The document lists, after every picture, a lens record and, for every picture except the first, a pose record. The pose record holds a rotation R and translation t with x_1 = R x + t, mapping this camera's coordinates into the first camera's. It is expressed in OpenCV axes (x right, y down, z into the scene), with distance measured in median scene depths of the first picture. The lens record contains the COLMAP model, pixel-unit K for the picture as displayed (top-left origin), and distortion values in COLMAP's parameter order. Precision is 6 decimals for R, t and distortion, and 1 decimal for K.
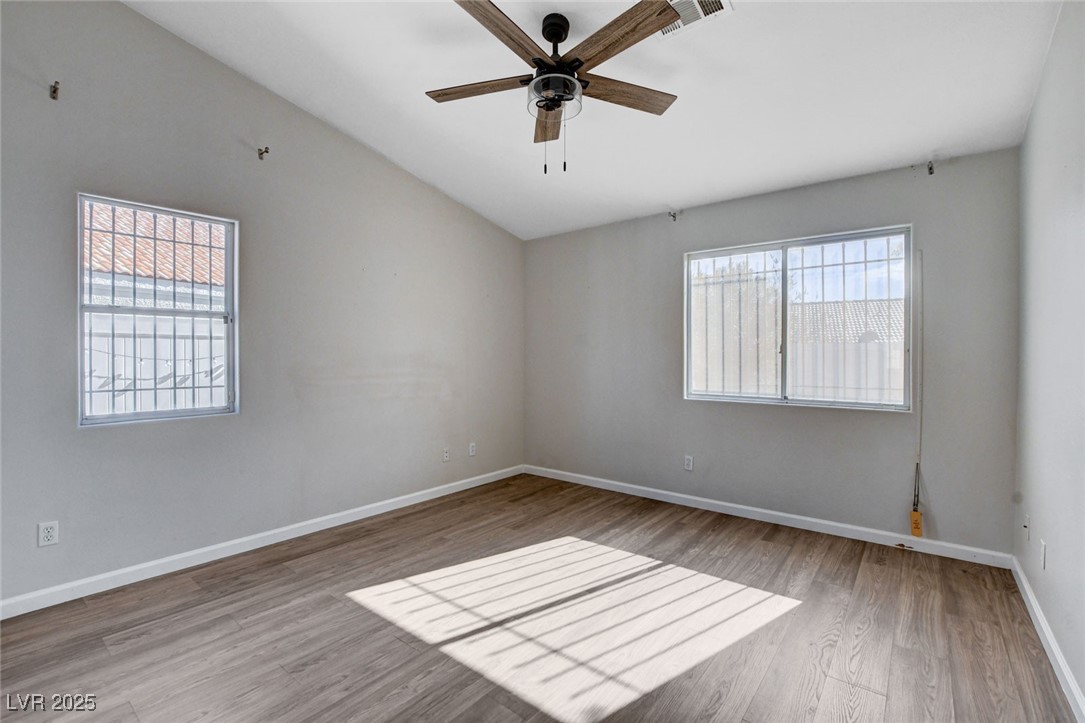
lens RADIAL K [[480.6, 0, 538.7], [0, 480.6, 358.7], [0, 0, 1]] dist [-0.017877, 0.003937]
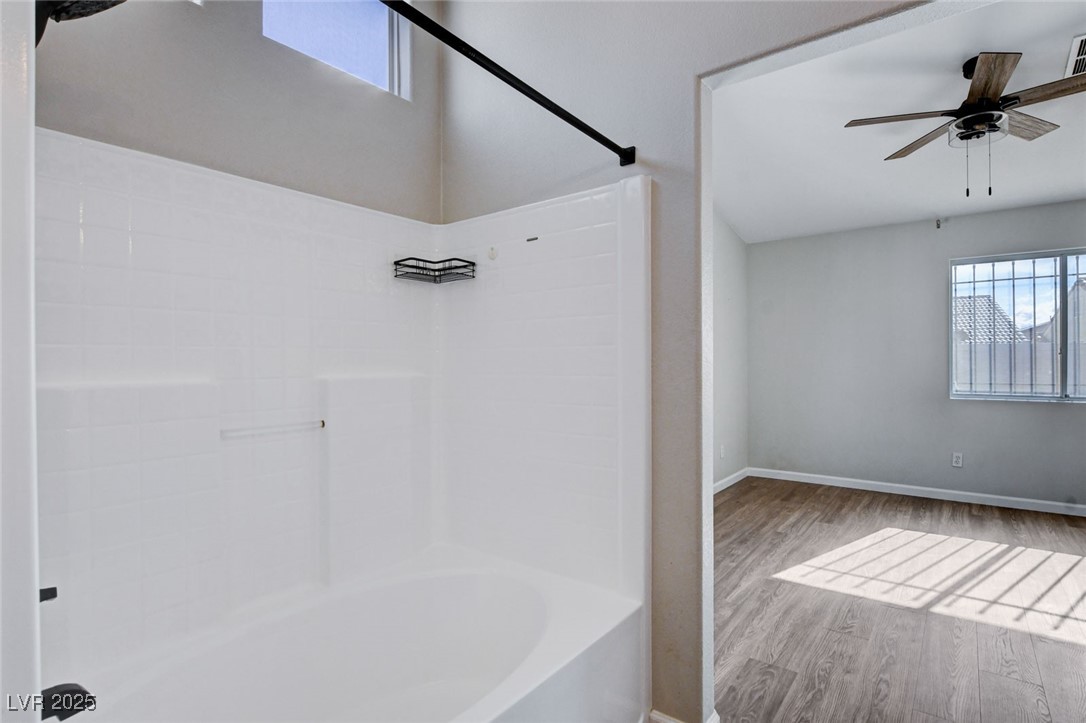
lens RADIAL K [[544.6, 0, 544.5], [0, 544.6, 363.2], [0, 0, 1]] dist [-0.011493, 0.000706]
pose [[0.999776, -0.015750, 0.014142, -0.823092], [0.015653, 0.999854, 0.006896, -0.021974], [-0.014249, -0.006673, 0.999876, -0.228279]]
